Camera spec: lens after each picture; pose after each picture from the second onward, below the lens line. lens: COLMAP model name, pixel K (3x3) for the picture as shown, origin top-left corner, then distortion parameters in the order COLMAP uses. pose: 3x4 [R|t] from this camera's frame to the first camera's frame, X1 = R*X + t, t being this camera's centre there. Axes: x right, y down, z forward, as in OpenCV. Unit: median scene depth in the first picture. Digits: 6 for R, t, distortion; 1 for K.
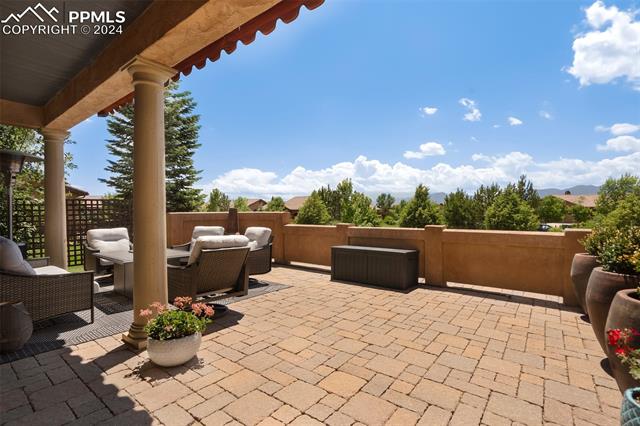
lens RADIAL K [[298.8, 0, 317.8], [0, 298.8, 213.3], [0, 0, 1]] dist [0.003173, 0.000117]
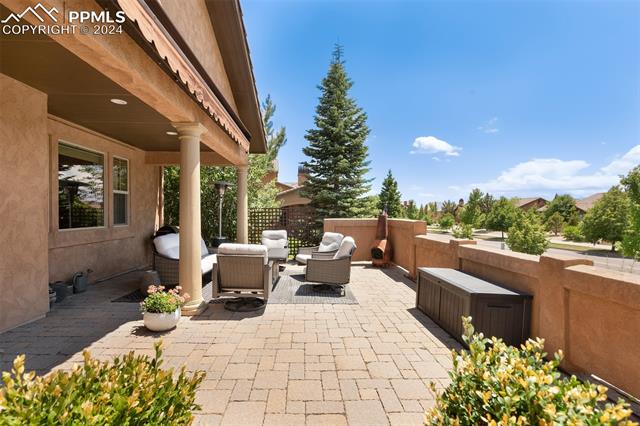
lens RADIAL K [[298.8, 0, 317.3], [0, 298.8, 214.5], [0, 0, 1]] dist [0.003173, 0.000117]
pose [[0.641581, 0.009740, -0.766993, 0.352584], [-0.007440, 0.999951, 0.006475, -0.024367], [0.767019, 0.001552, 0.641623, 0.201552]]
